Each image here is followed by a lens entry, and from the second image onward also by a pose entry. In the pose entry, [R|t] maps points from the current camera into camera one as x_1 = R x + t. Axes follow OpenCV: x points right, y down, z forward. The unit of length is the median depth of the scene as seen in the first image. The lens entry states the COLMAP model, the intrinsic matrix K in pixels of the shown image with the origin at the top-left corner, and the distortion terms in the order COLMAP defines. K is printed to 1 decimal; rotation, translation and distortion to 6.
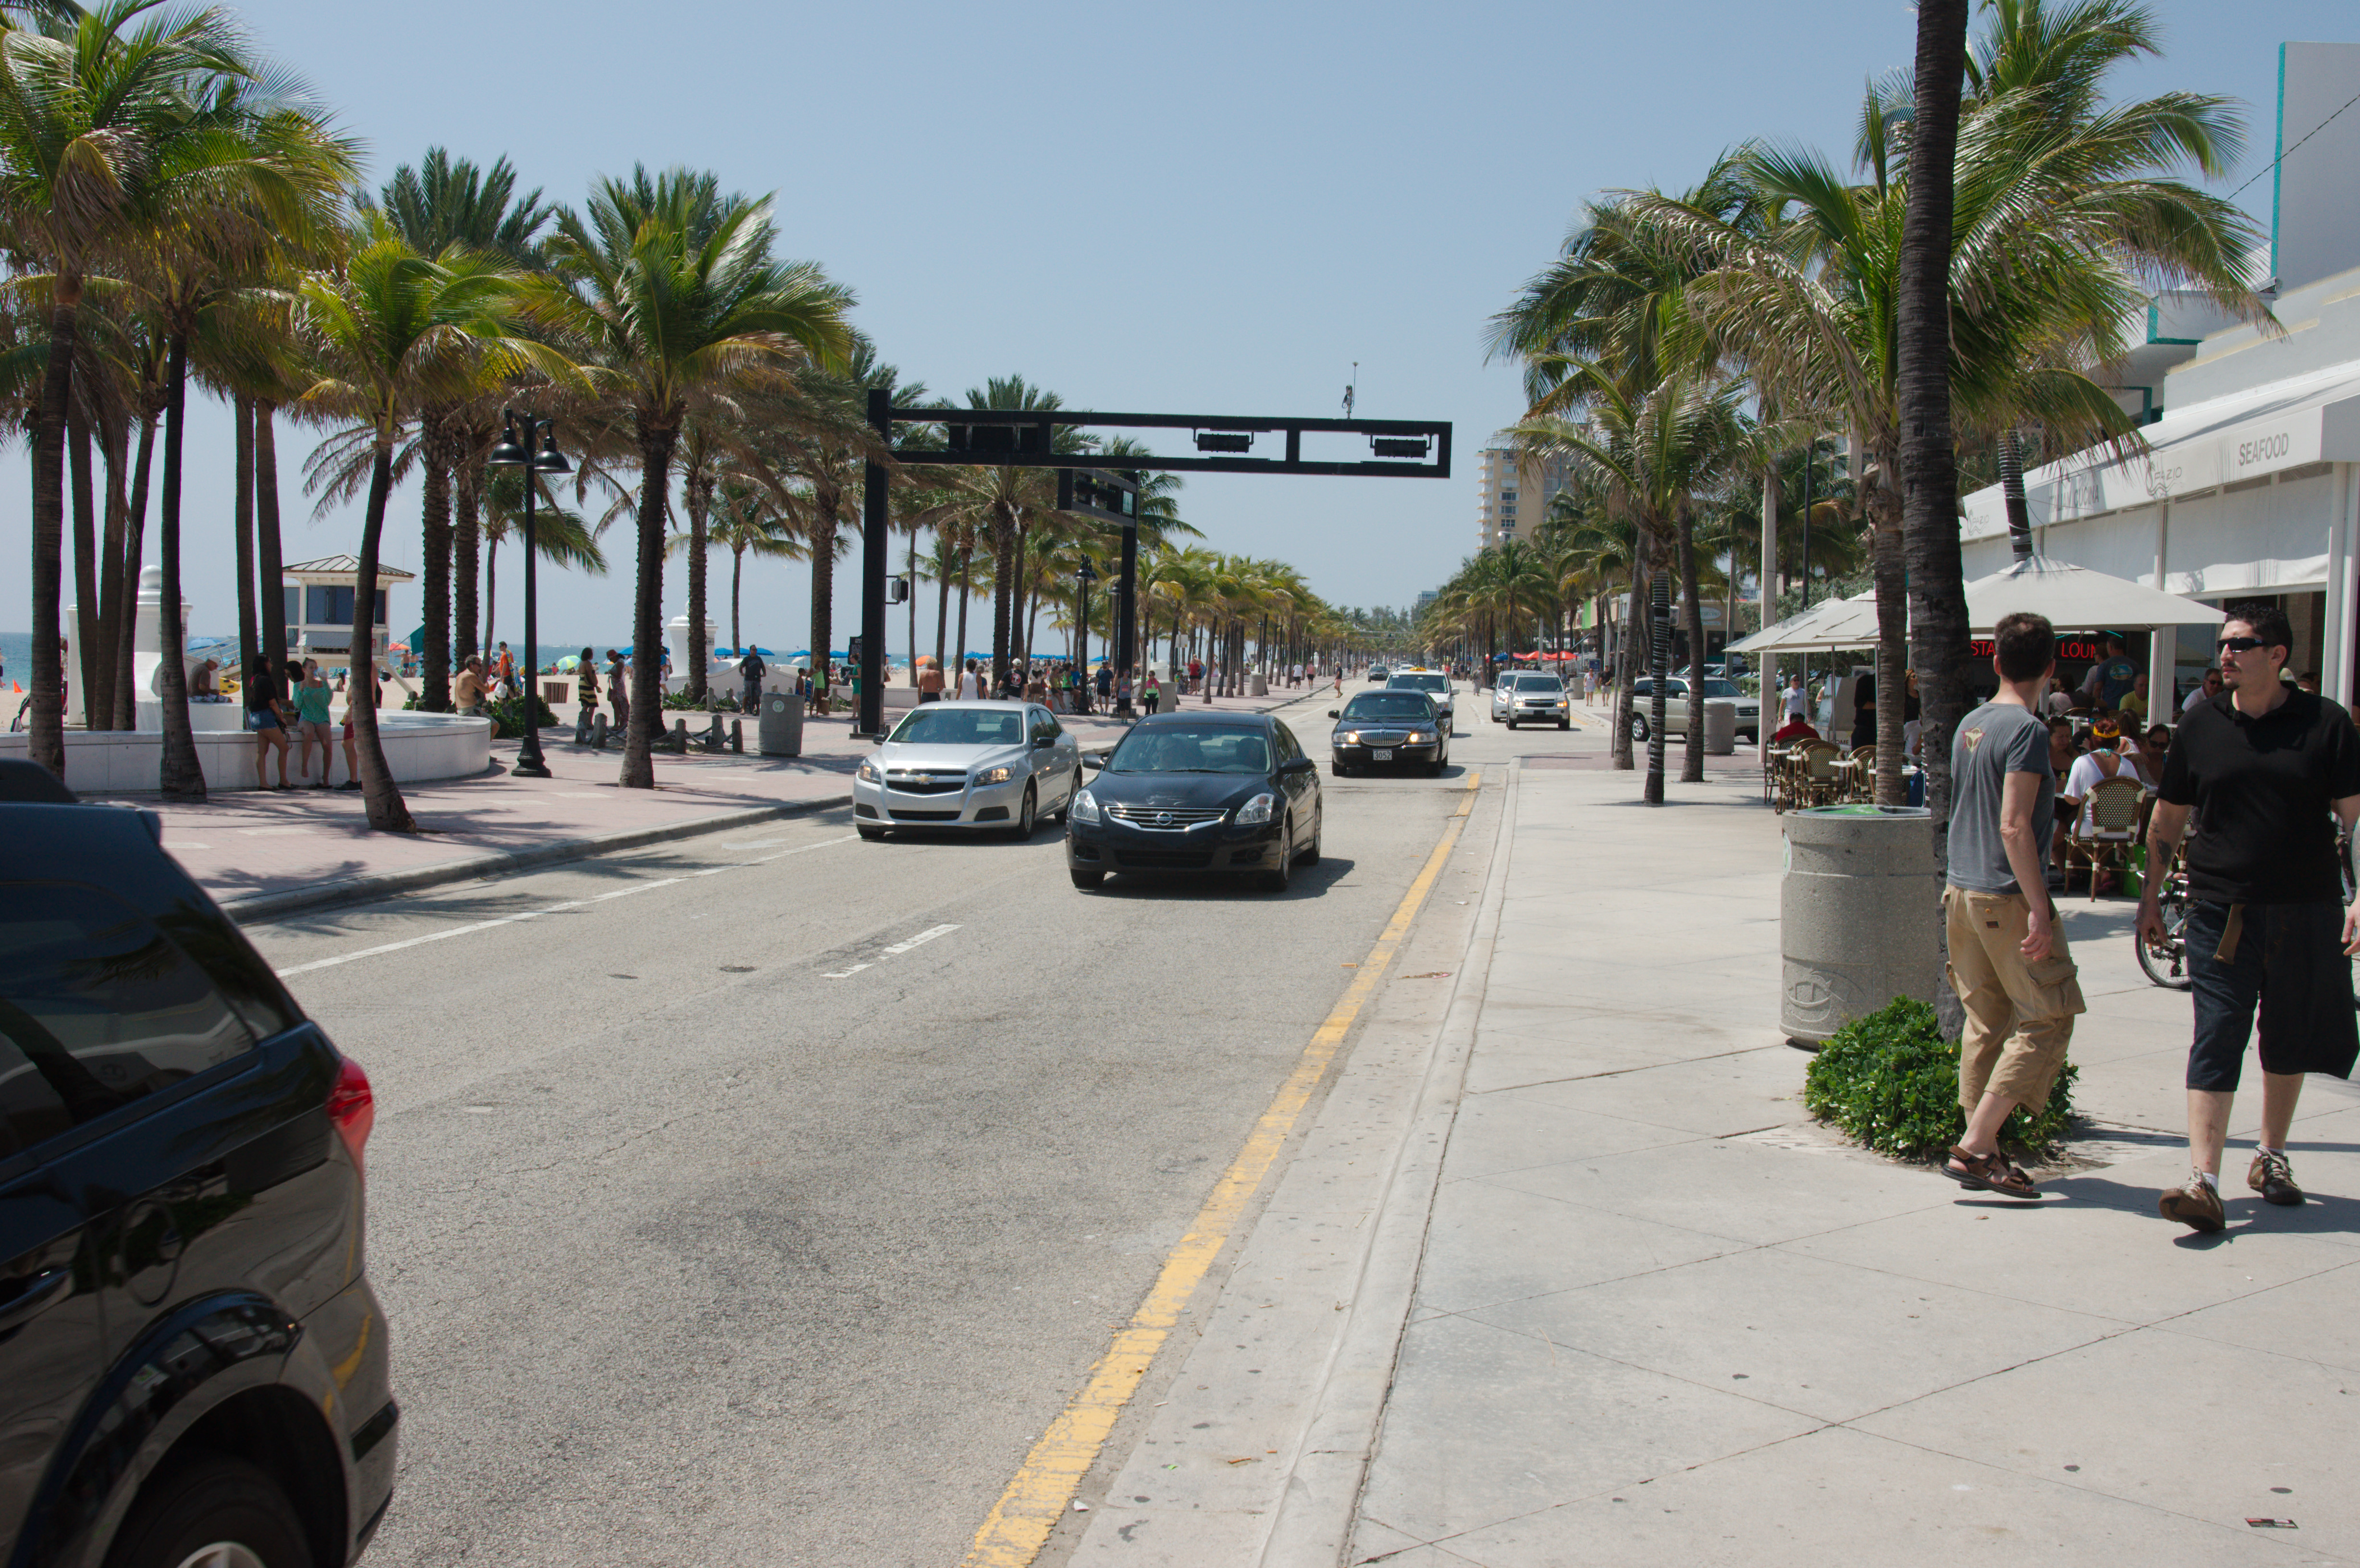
lens RADIAL K [[2616.6, 0, 1176.2], [0, 2616.6, 813.1], [0, 0, 1]] dist [-0.078606, 0.057903]
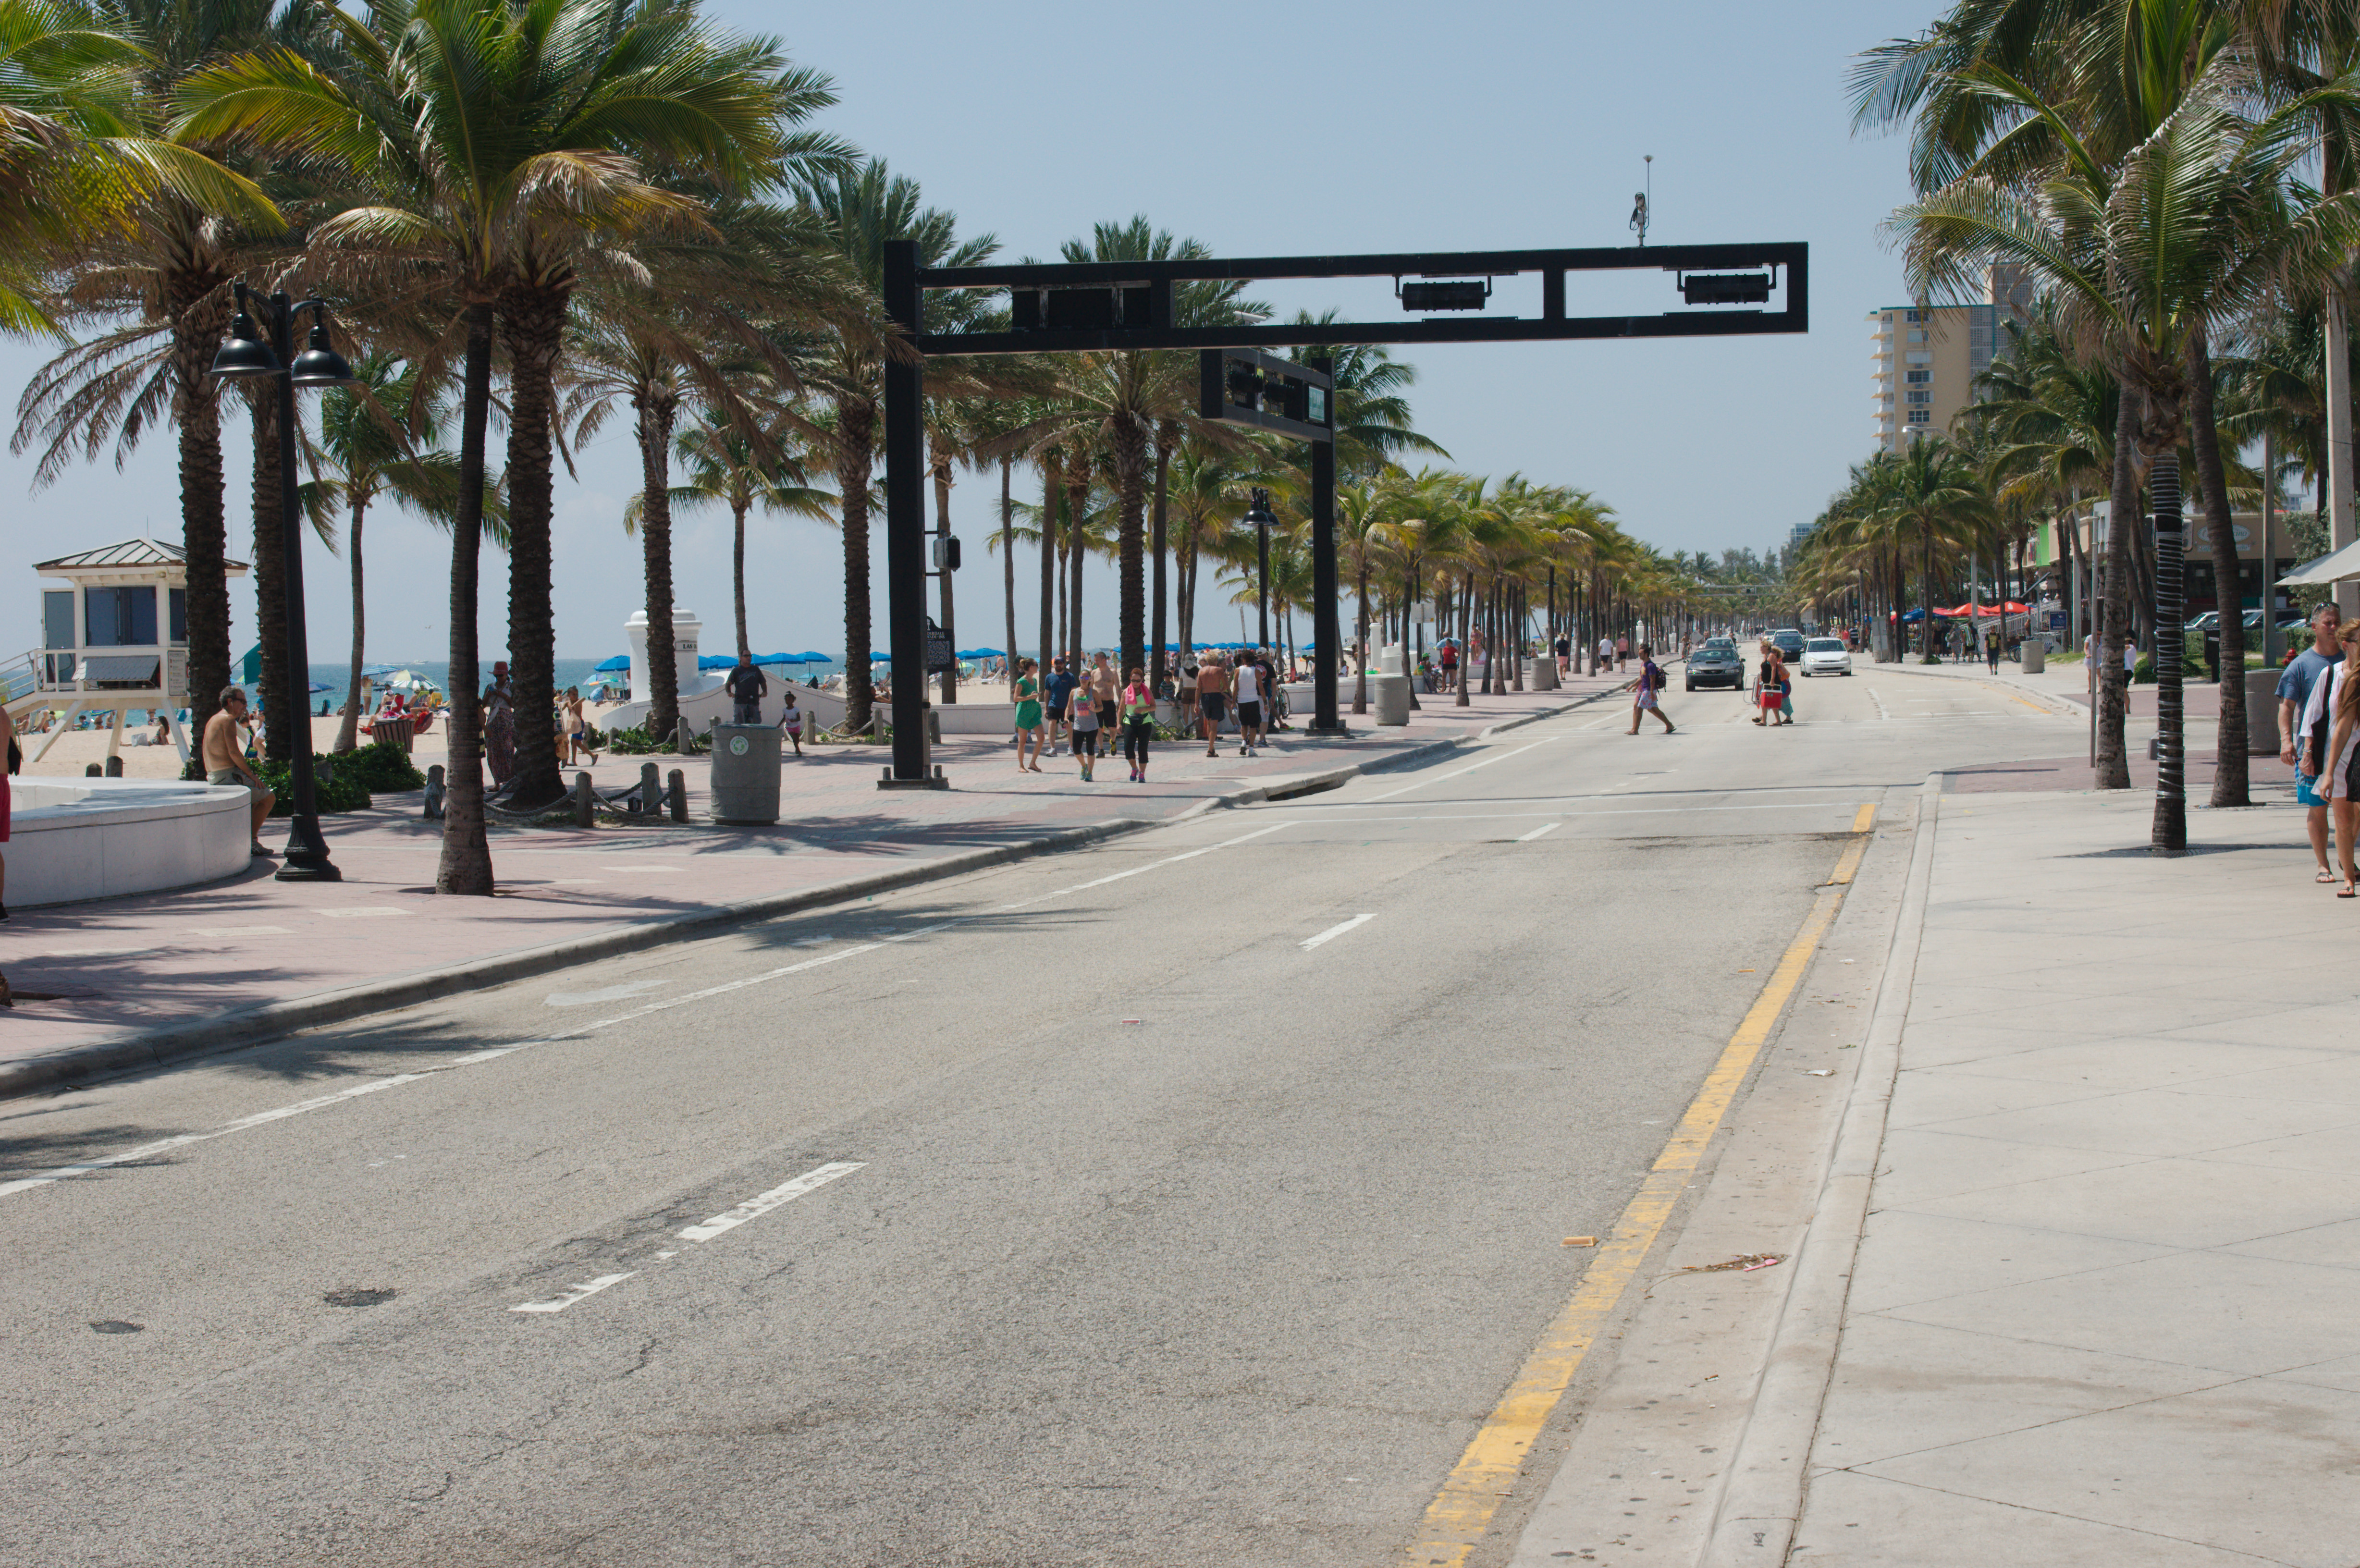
lens RADIAL K [[3708.5, 0, 1183.2], [0, 3708.5, 787.4], [0, 0, 1]] dist [-0.004930, 0.116769]
pose [[0.996274, -0.042897, -0.074814, 0.017193], [0.041339, 0.998897, -0.022261, -0.005699], [0.075686, 0.019086, 0.996949, 0.103652]]
